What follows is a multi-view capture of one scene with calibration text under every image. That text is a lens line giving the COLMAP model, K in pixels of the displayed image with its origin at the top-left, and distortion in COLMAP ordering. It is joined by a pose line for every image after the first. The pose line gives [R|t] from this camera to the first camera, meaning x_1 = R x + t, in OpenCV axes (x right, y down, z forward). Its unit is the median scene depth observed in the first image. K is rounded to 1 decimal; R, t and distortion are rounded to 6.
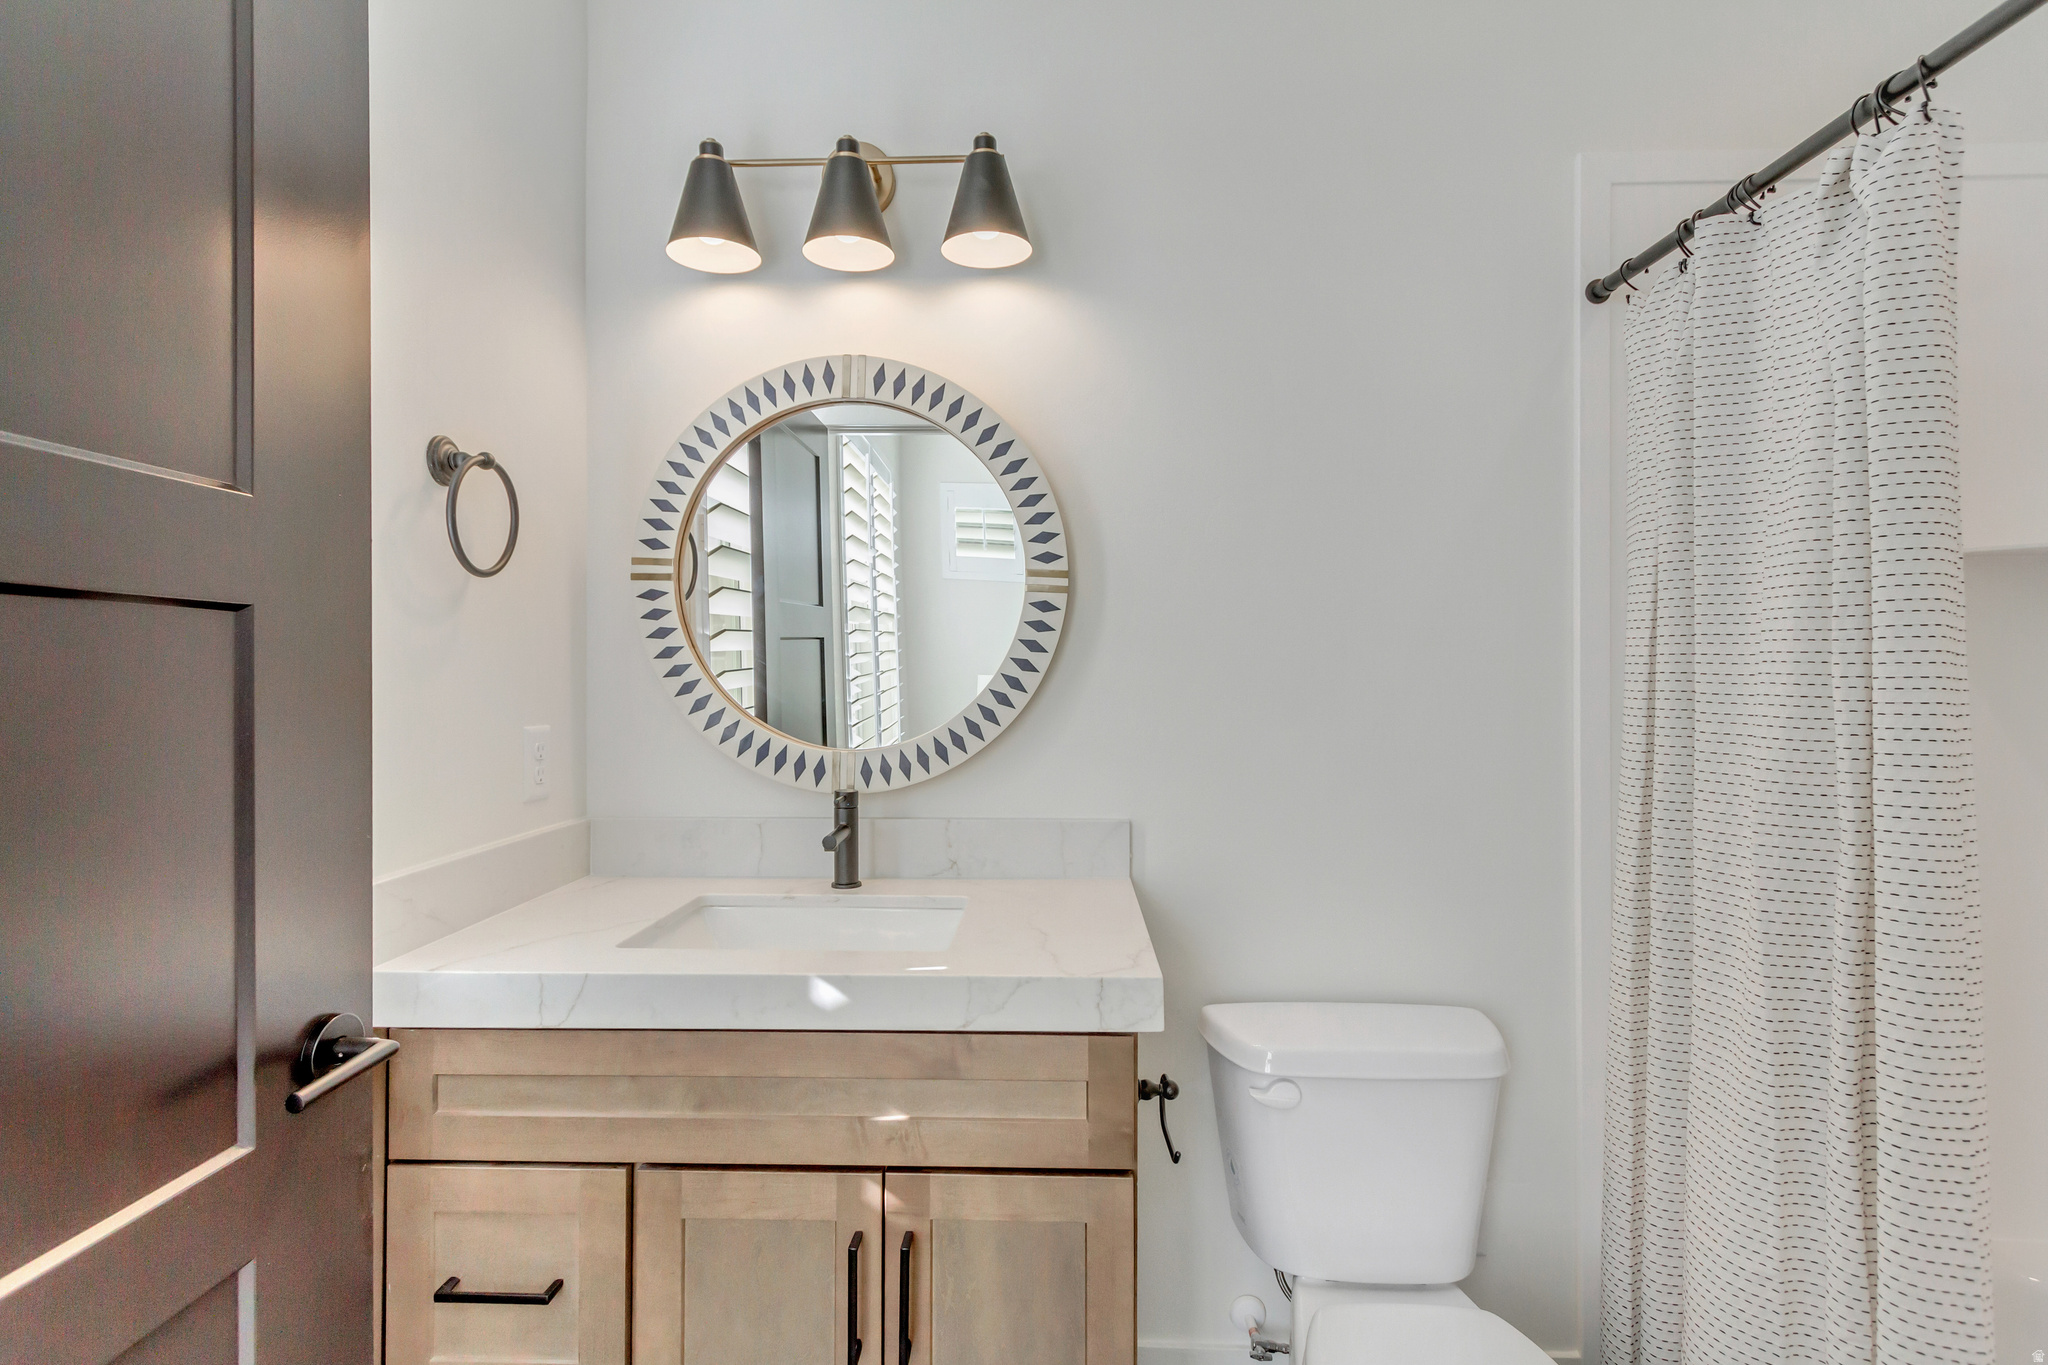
lens RADIAL K [[955.0, 0, 1012.8], [0, 955.0, 674.8], [0, 0, 1]] dist [0.017326, -0.007485]
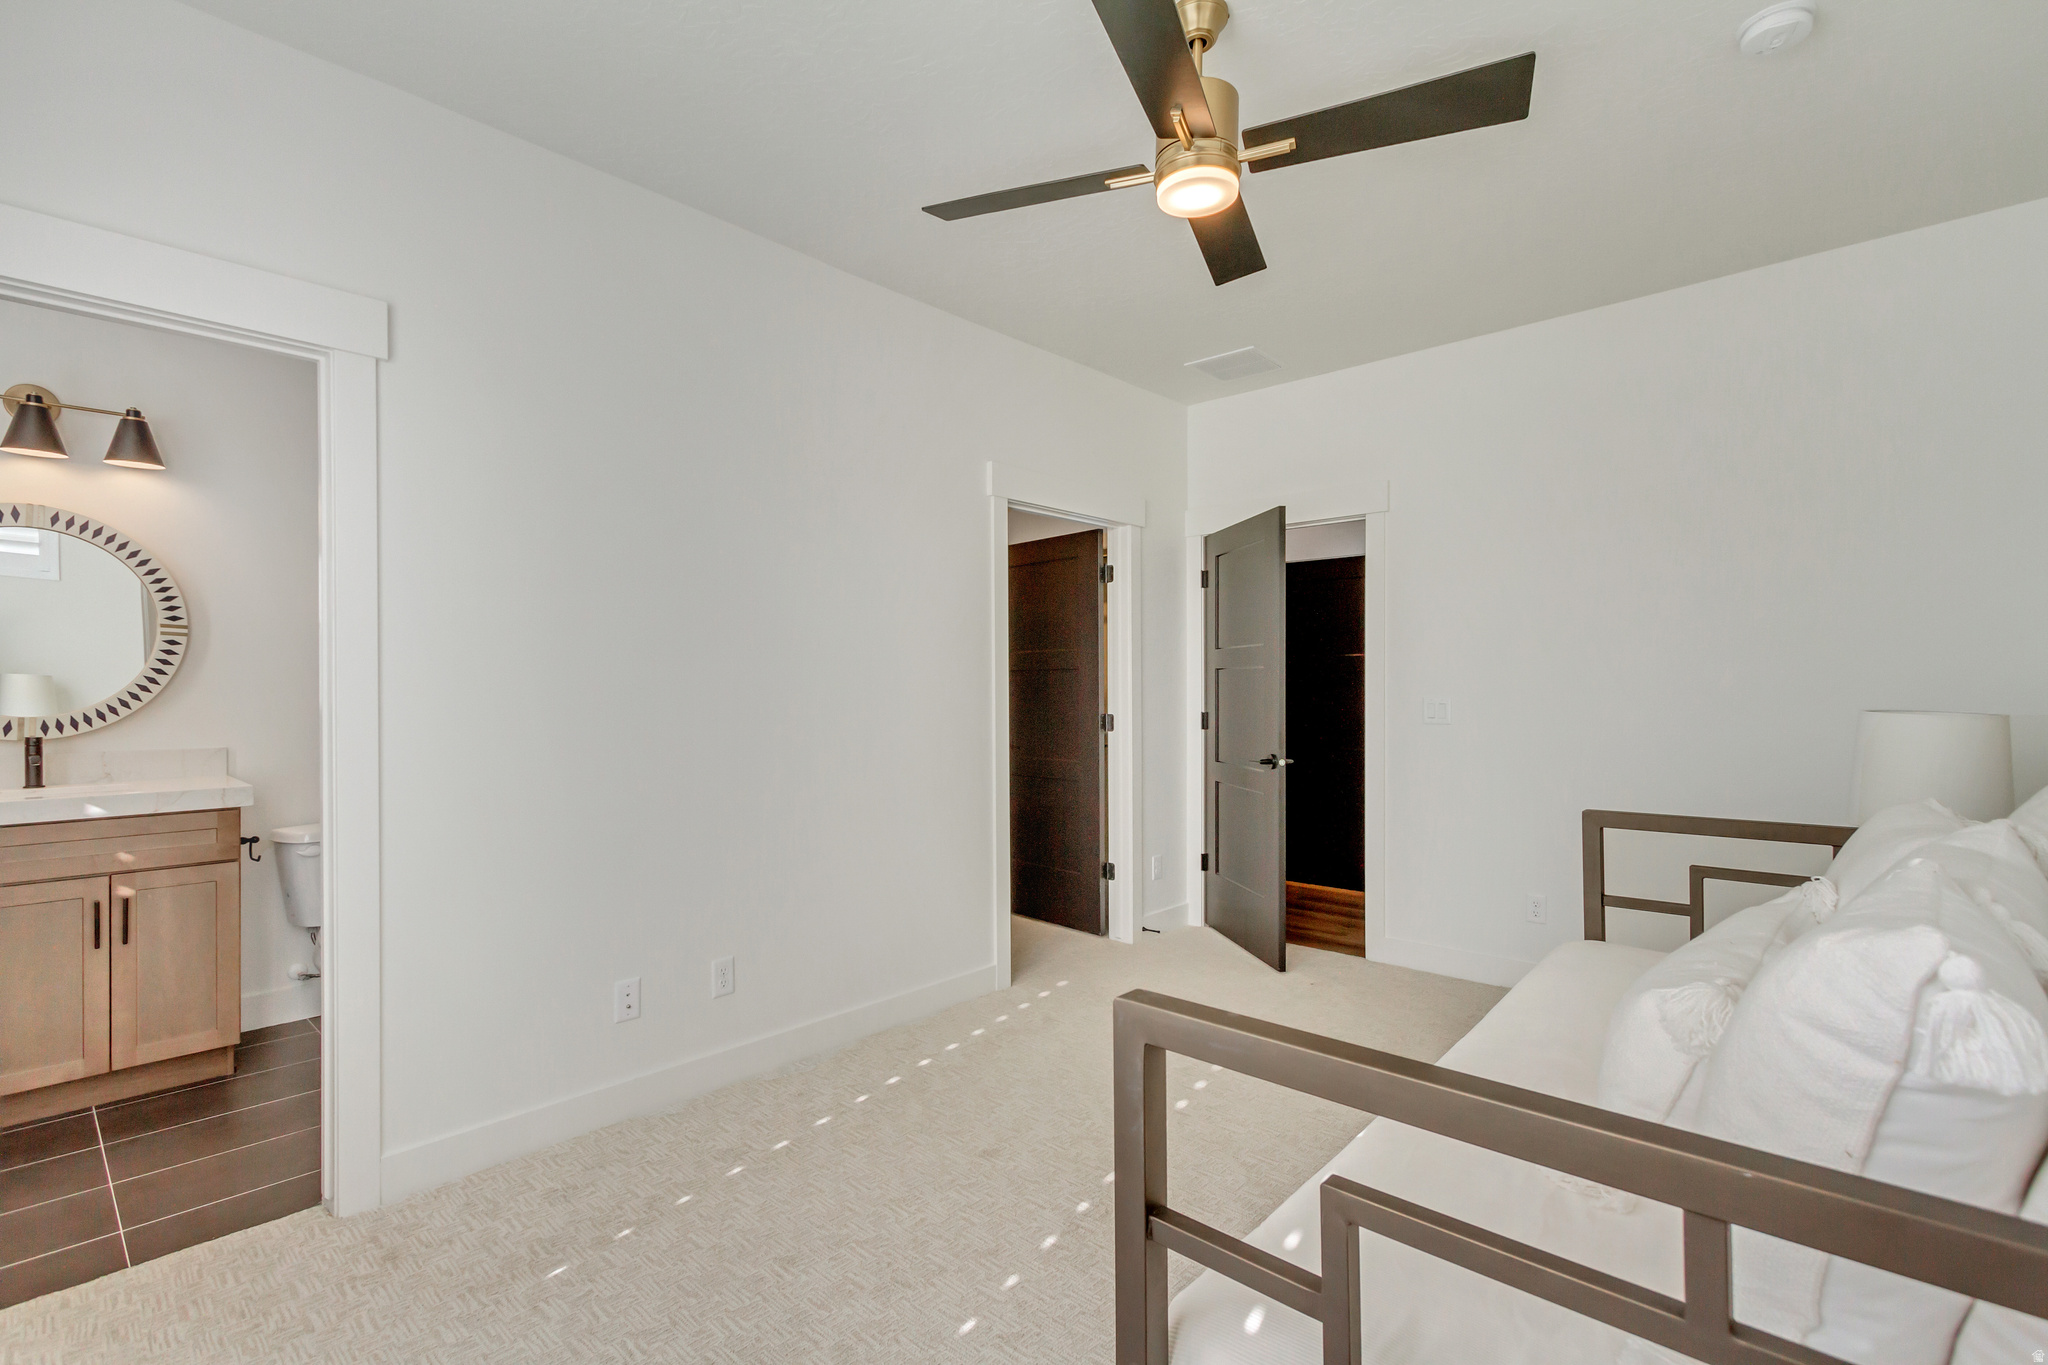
lens RADIAL K [[955.0, 0, 1029.1], [0, 955.0, 696.0], [0, 0, 1]] dist [0.017326, -0.007485]
pose [[0.651090, -0.006052, 0.758977, -0.346685], [-0.002585, 0.999945, 0.010191, 0.016409], [-0.758996, -0.008597, 0.651038, -1.766103]]
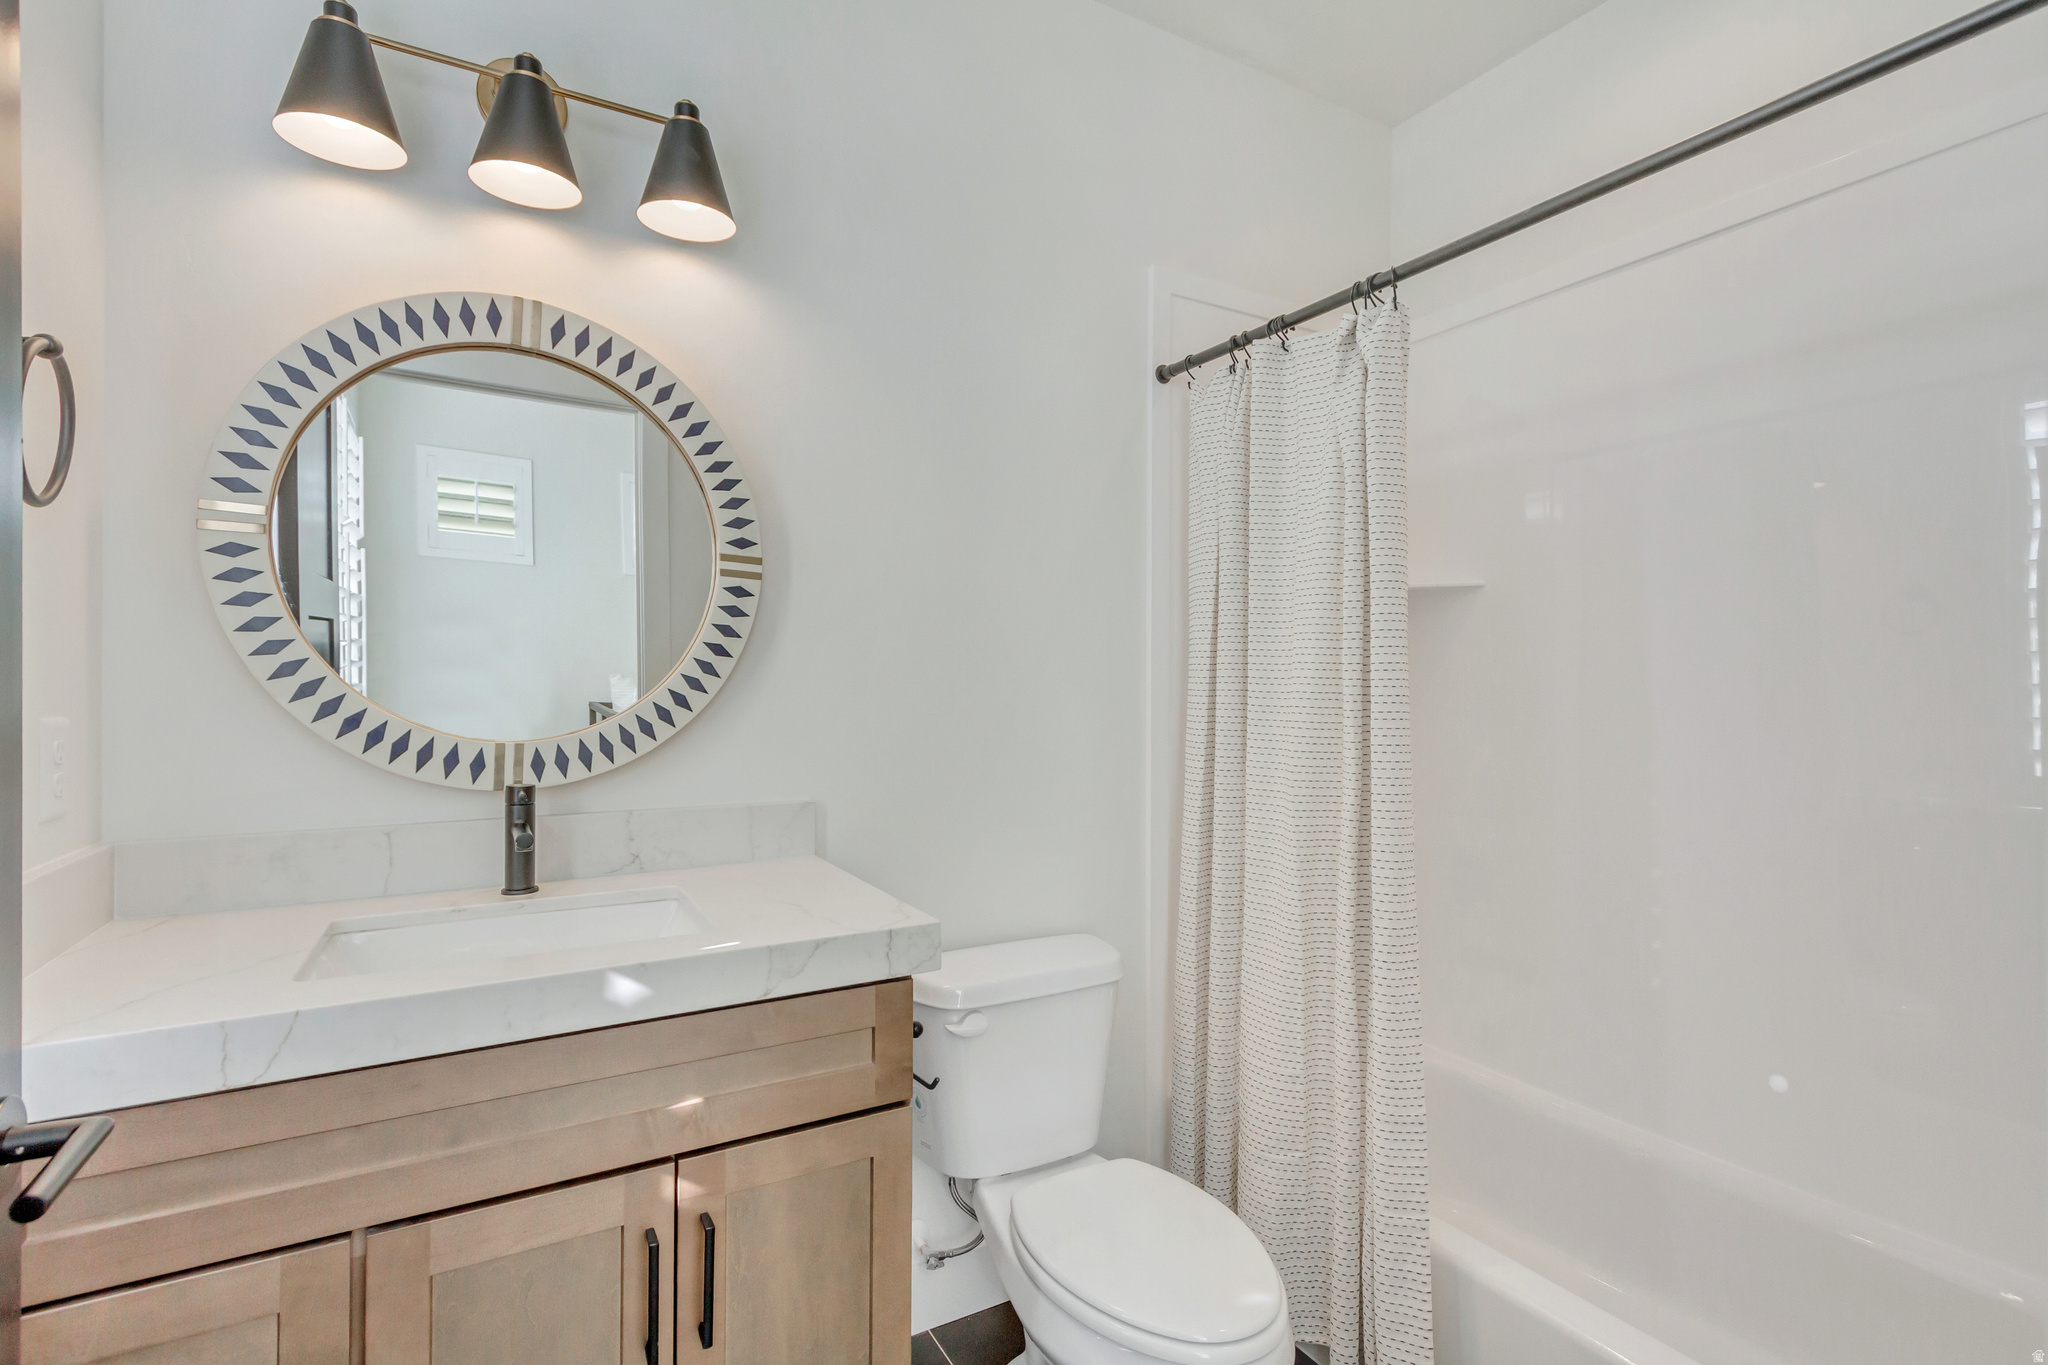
lens RADIAL K [[955.0, 0, 1007.1], [0, 955.0, 685.2], [0, 0, 1]] dist [0.017326, -0.007485]
pose [[0.853020, 0.002038, 0.521874, -0.259910], [-0.005331, 0.999974, 0.004809, 0.021038], [-0.521850, -0.006884, 0.853009, -0.003419]]
